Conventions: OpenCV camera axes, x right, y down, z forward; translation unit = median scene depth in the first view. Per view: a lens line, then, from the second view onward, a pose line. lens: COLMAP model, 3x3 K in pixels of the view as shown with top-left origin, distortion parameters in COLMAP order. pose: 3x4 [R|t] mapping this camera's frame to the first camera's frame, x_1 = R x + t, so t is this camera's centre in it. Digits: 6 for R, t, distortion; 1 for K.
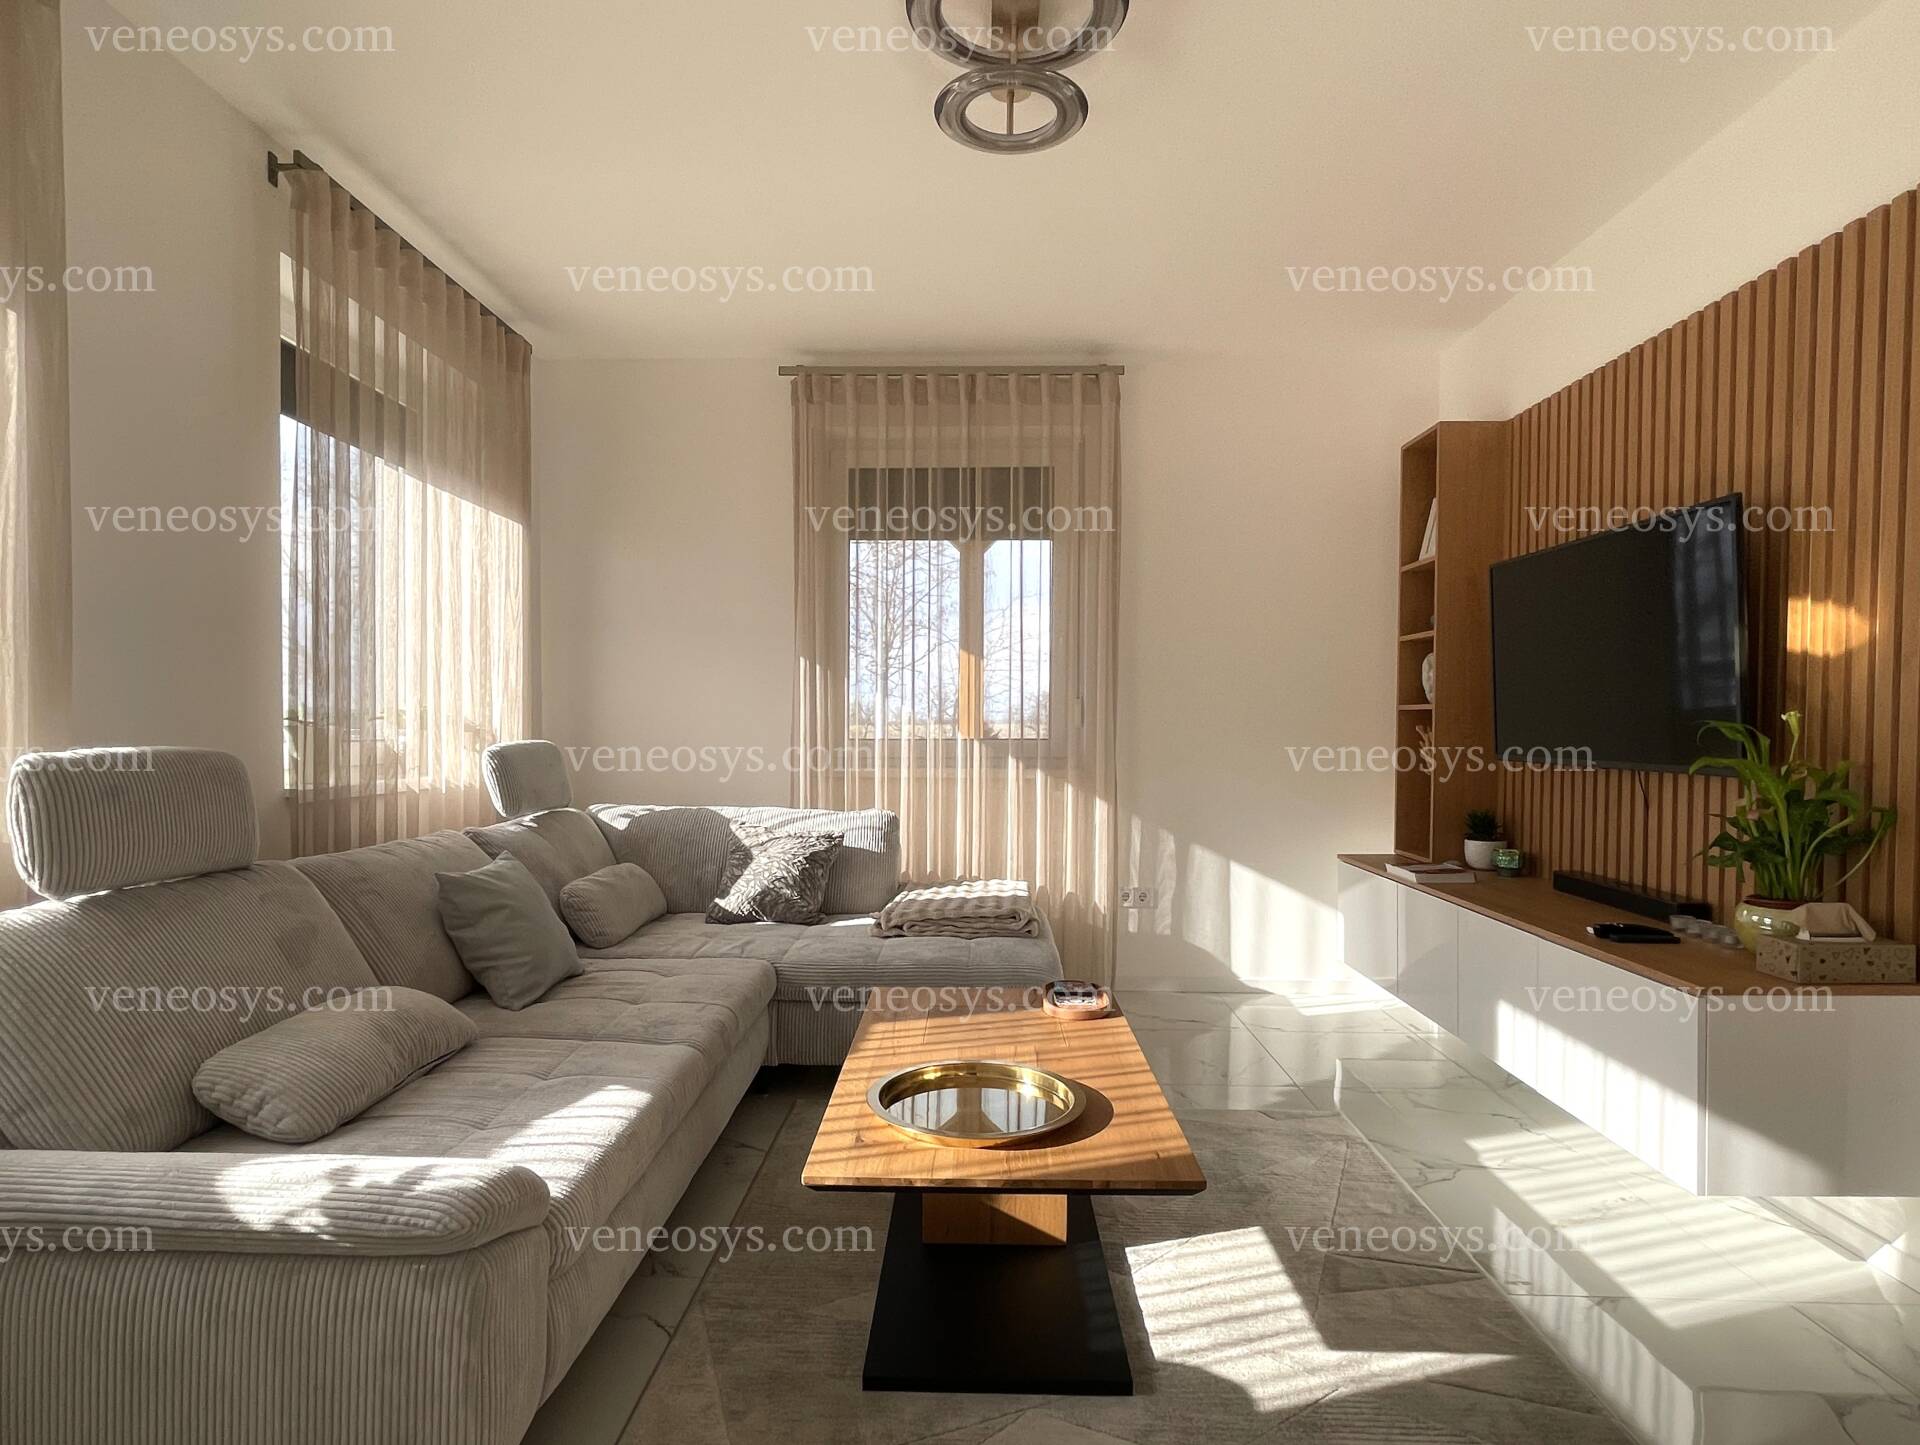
lens RADIAL K [[1056.1, 0, 963.2], [0, 1056.1, 737.9], [0, 0, 1]] dist [0.002159, 0.000714]
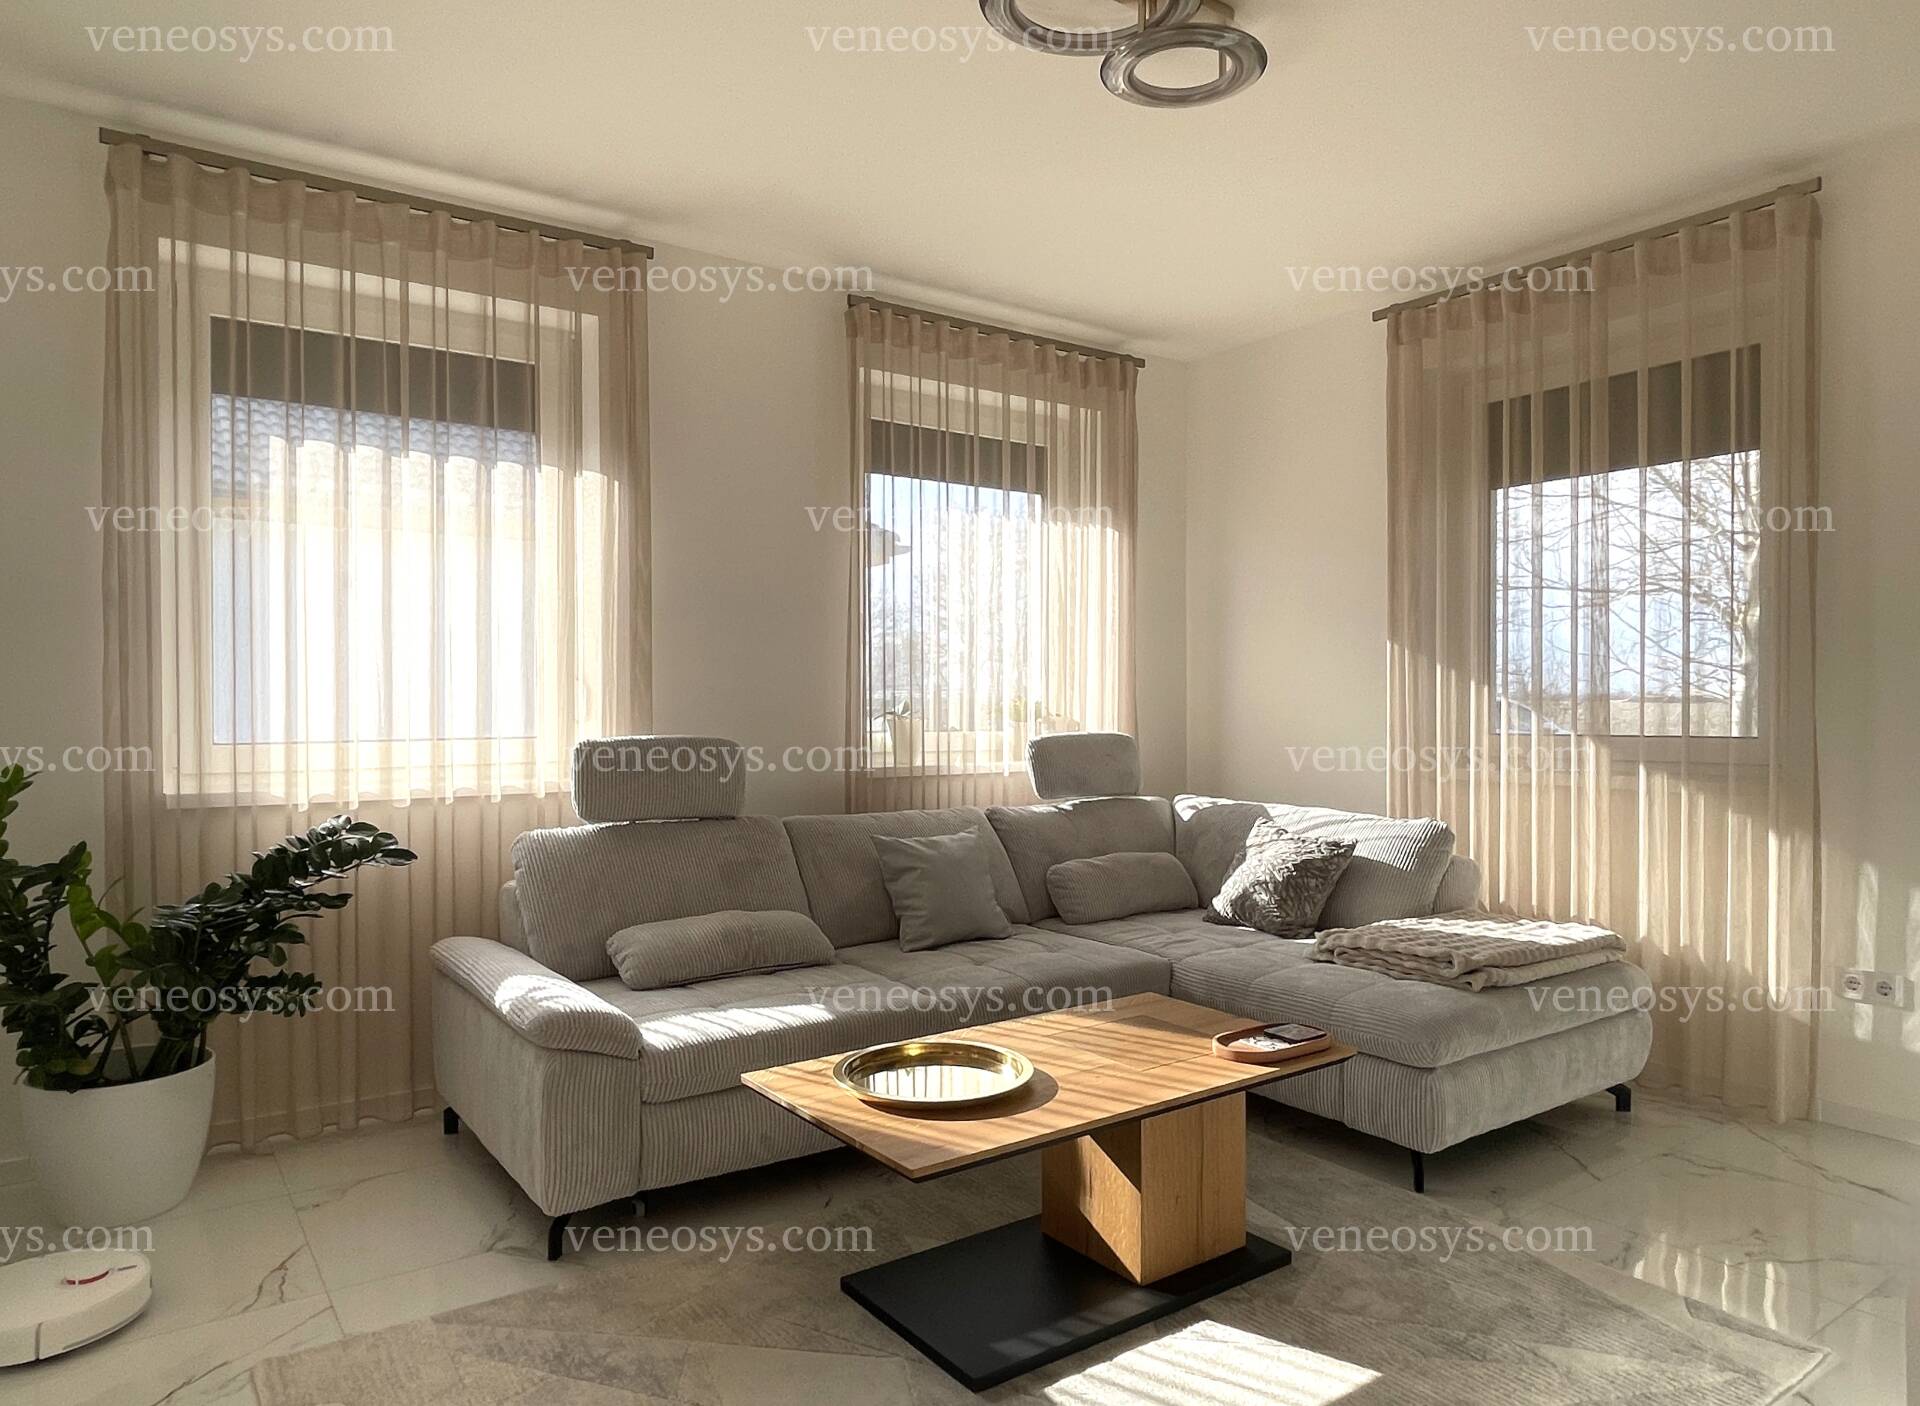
lens RADIAL K [[1233.0, 0, 944.7], [0, 1233.0, 704.1], [0, 0, 1]] dist [-0.002753, -0.004128]
pose [[0.594534, -0.004041, -0.804060, 0.524482], [-0.007905, 0.999910, -0.010870, -0.010568], [0.804031, 0.012818, 0.594449, 0.126788]]
